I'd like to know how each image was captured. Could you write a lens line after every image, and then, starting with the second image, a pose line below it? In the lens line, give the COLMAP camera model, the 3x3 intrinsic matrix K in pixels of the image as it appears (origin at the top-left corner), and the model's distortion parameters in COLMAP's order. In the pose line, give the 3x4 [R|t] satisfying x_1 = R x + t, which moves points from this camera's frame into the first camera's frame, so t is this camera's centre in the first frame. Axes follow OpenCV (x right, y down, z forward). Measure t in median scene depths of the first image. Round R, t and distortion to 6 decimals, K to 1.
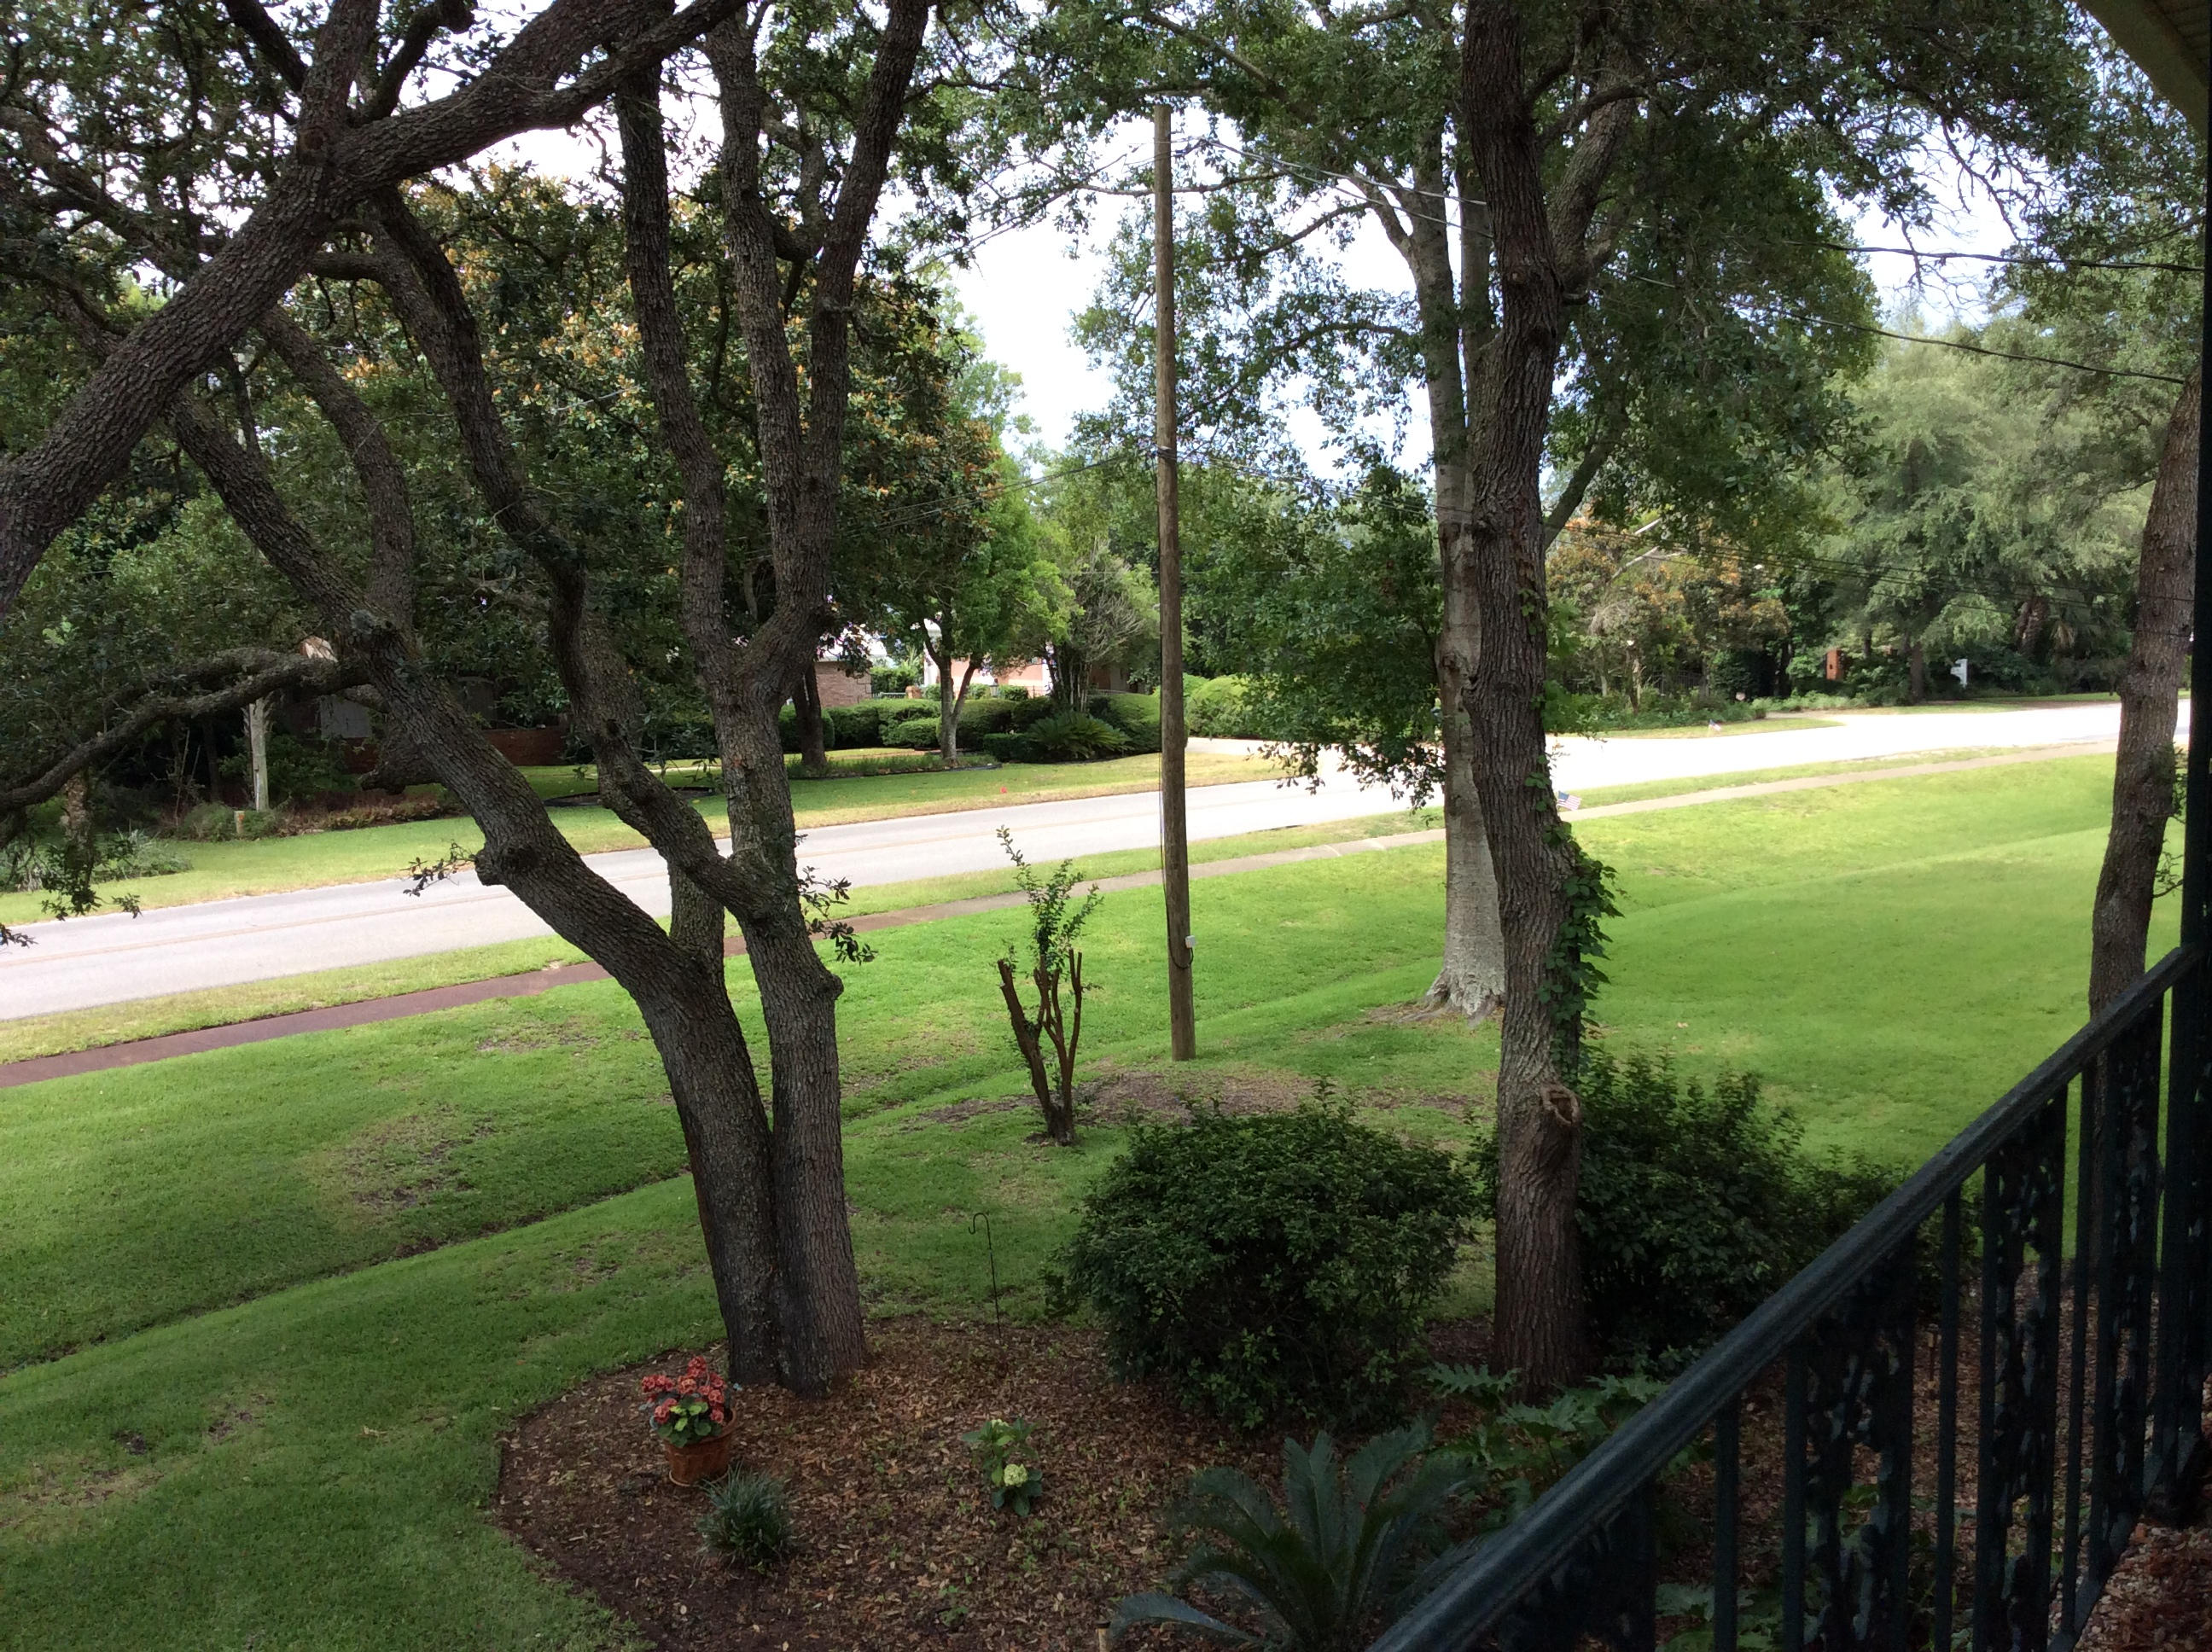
lens RADIAL K [[2065.2, 0, 1105.6], [0, 2065.2, 845.4], [0, 0, 1]] dist [0.156238, -0.347915]
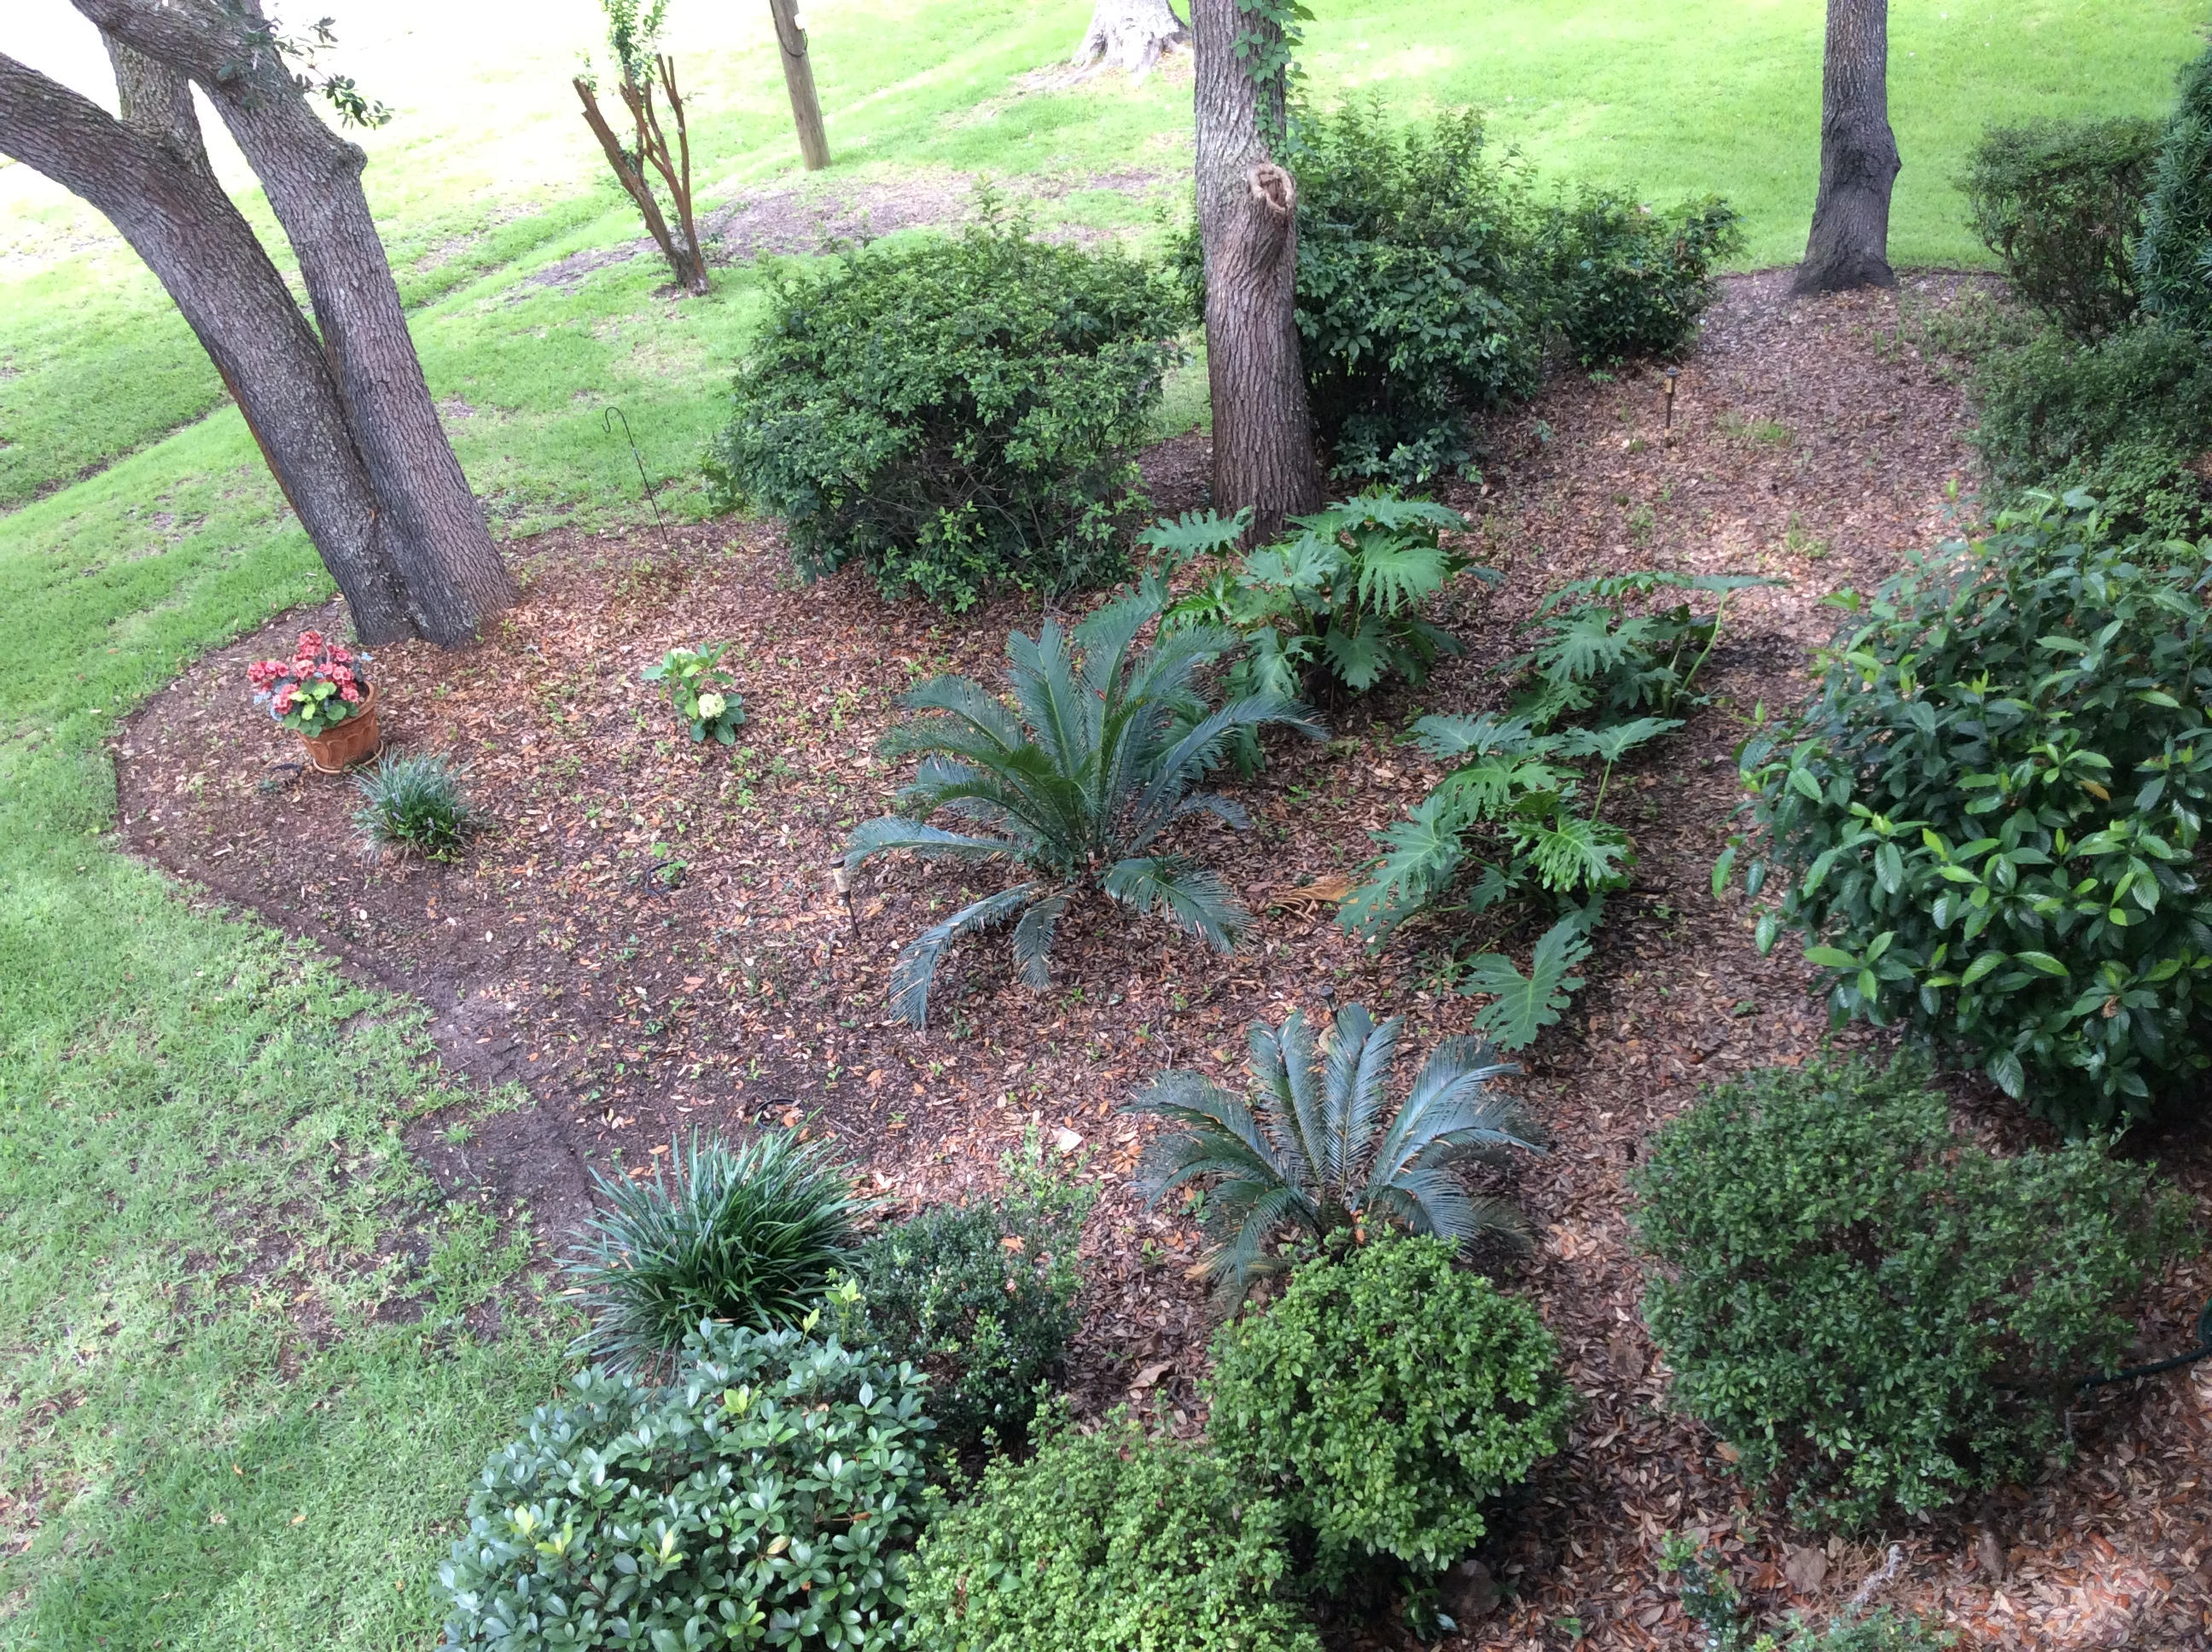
lens RADIAL K [[2065.2, 0, 1105.6], [0, 2065.2, 845.4], [0, 0, 1]] dist [0.156238, -0.347915]
pose [[0.977429, -0.178032, 0.113745, 0.009318], [0.113924, 0.897571, 0.425896, -0.004098], [-0.177918, -0.403325, 0.897594, 0.139562]]
